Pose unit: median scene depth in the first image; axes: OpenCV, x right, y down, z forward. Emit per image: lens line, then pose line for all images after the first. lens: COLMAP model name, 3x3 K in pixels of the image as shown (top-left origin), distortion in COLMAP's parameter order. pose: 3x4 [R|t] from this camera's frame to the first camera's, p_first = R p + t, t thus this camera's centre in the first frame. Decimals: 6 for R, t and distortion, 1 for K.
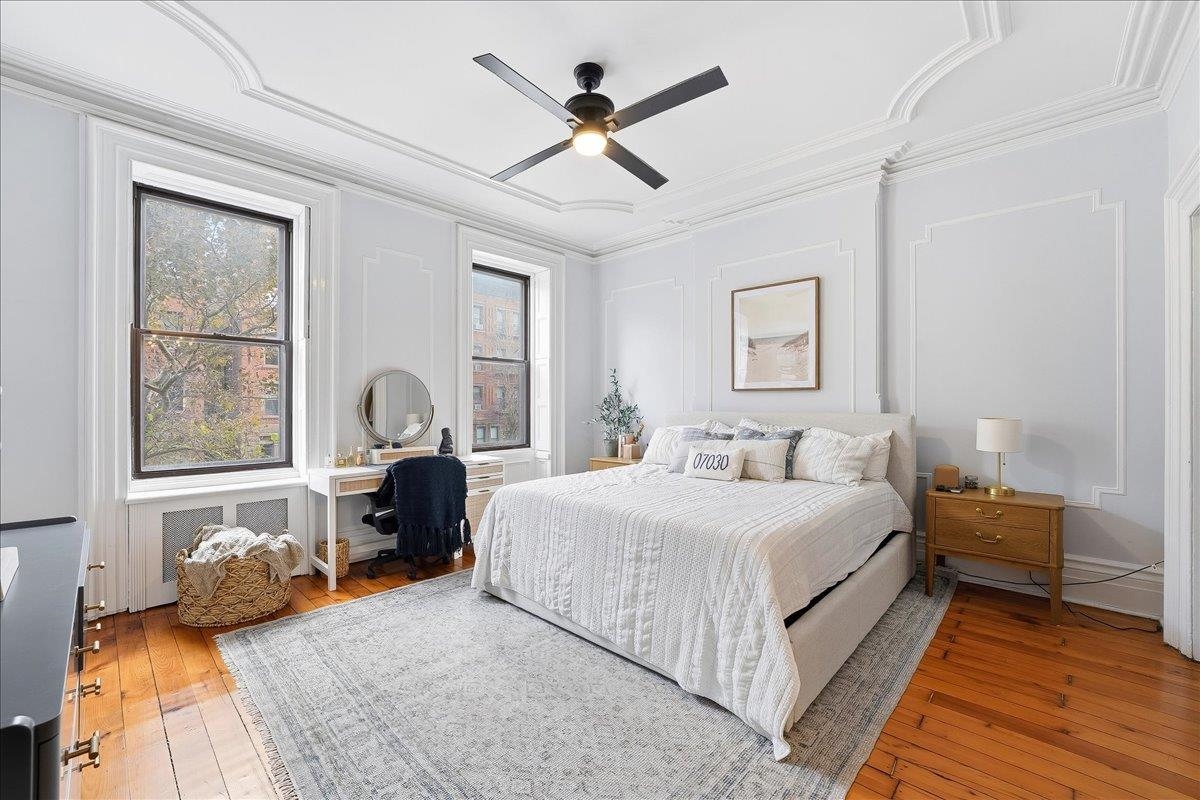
lens RADIAL K [[492.3, 0, 595.7], [0, 492.3, 400.8], [0, 0, 1]] dist [-0.015315, 0.000041]
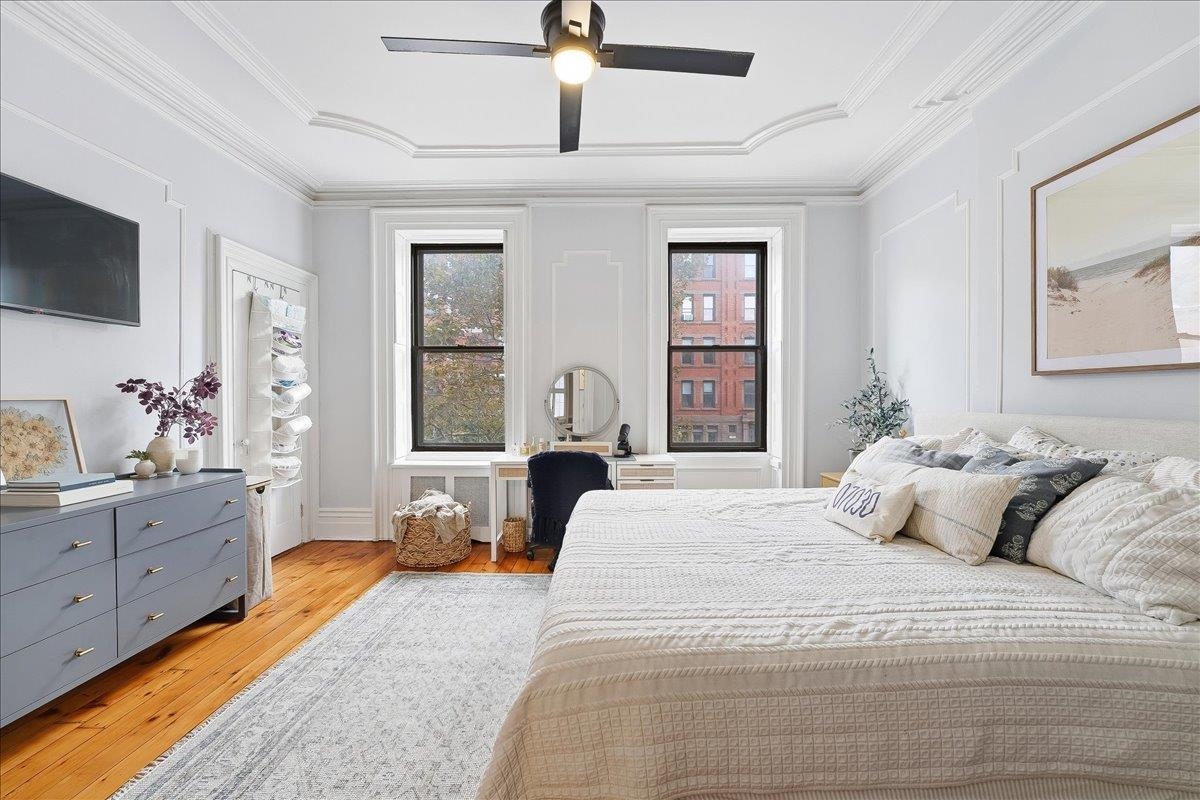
lens RADIAL K [[492.3, 0, 595.7], [0, 492.3, 400.8], [0, 0, 1]] dist [-0.015315, 0.000041]
pose [[0.674701, 0.004897, -0.738075, 0.385958], [0.005834, 0.999911, 0.011968, -0.001452], [0.738068, -0.012381, 0.674612, 0.326984]]
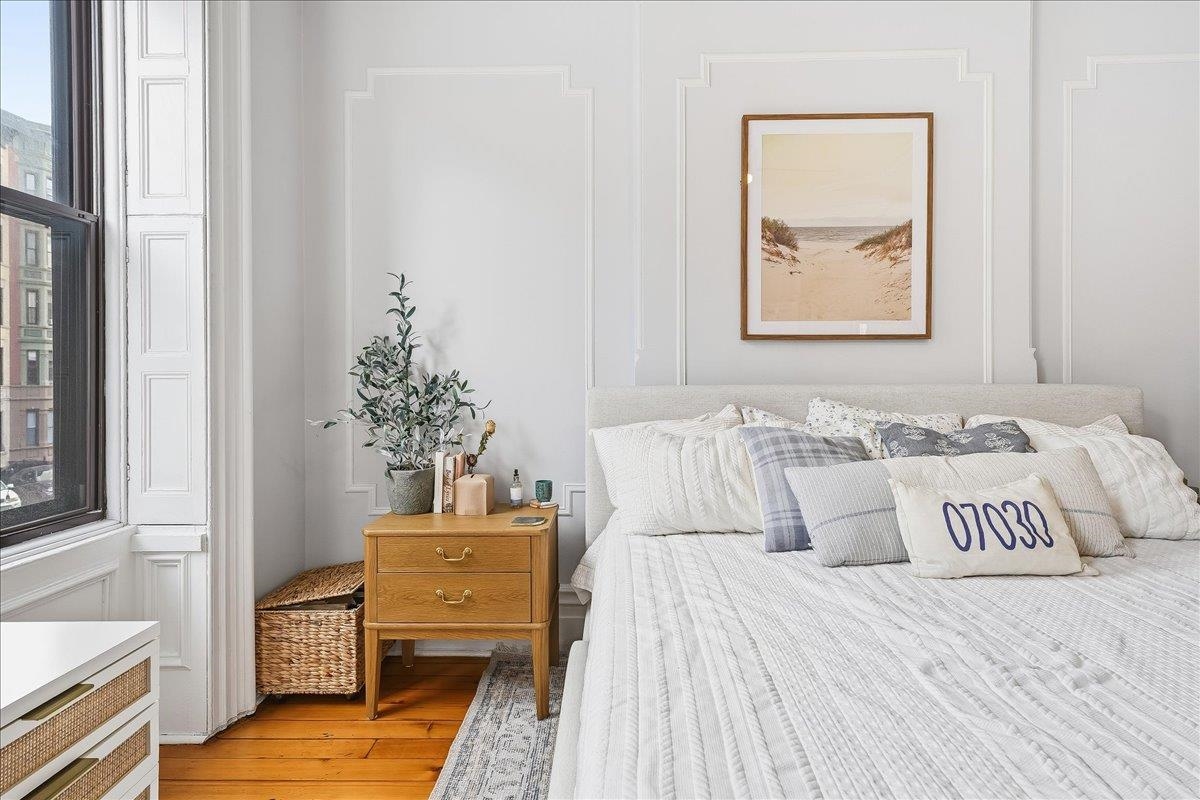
lens RADIAL K [[629.2, 0, 601.6], [0, 629.2, 382.5], [0, 0, 1]] dist [-0.000329, -0.000262]
pose [[0.741308, -0.006626, 0.671133, -0.228790], [-0.000472, 0.999946, 0.010394, 0.015585], [-0.671165, -0.008022, 0.741264, 0.733989]]
